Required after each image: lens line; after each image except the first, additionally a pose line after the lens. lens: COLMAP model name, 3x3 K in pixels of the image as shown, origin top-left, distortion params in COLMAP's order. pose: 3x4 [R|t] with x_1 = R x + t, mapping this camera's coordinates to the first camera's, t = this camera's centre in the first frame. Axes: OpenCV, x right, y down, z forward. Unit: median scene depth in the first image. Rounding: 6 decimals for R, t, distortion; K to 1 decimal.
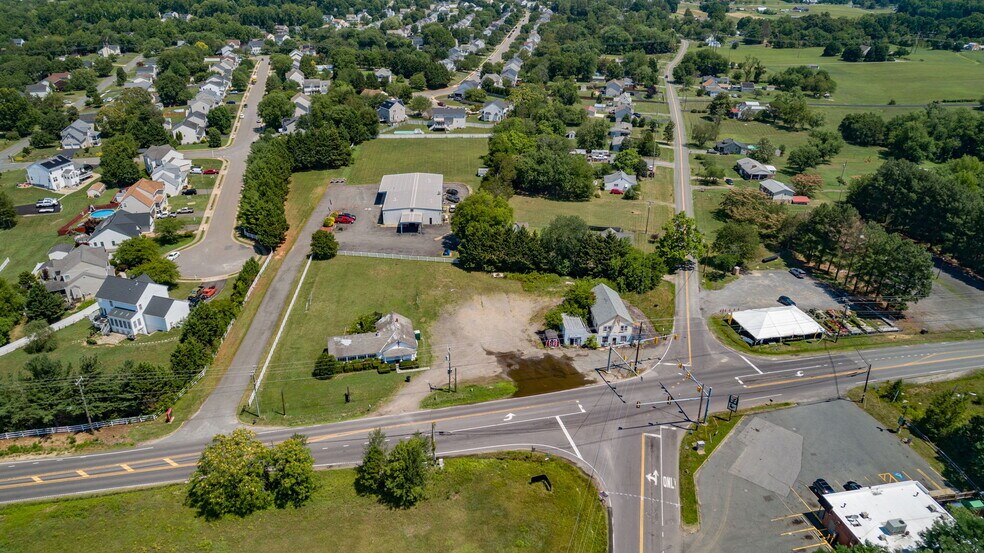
lens RADIAL K [[664.3, 0, 491.6], [0, 664.3, 275.8], [0, 0, 1]] dist [-0.014048, 0.013126]
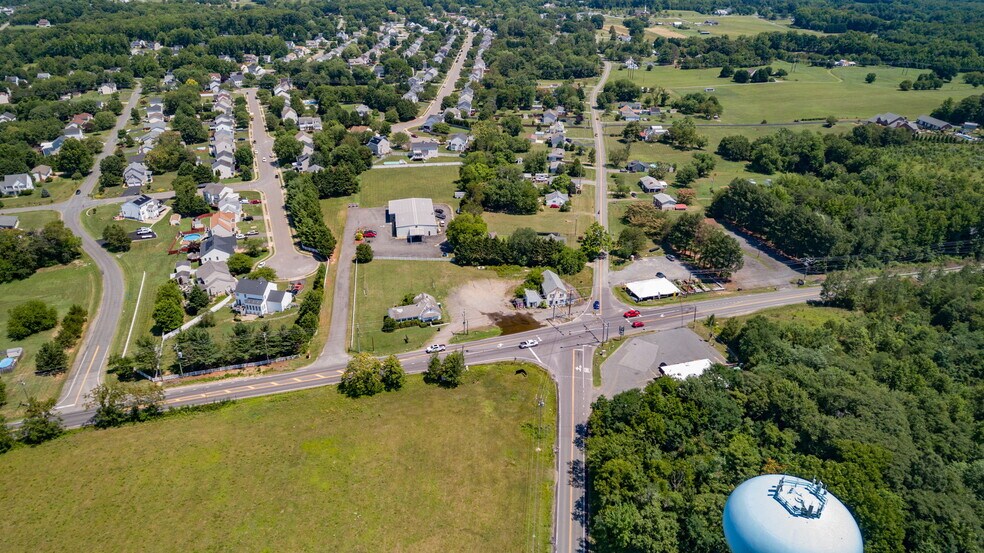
lens RADIAL K [[664.3, 0, 492.1], [0, 664.3, 275.8], [0, 0, 1]] dist [-0.014048, 0.013126]
pose [[0.995547, -0.046946, 0.081741, -0.090413], [0.046560, 0.998894, 0.006618, 0.008587], [-0.081961, -0.002783, 0.996632, -0.536543]]
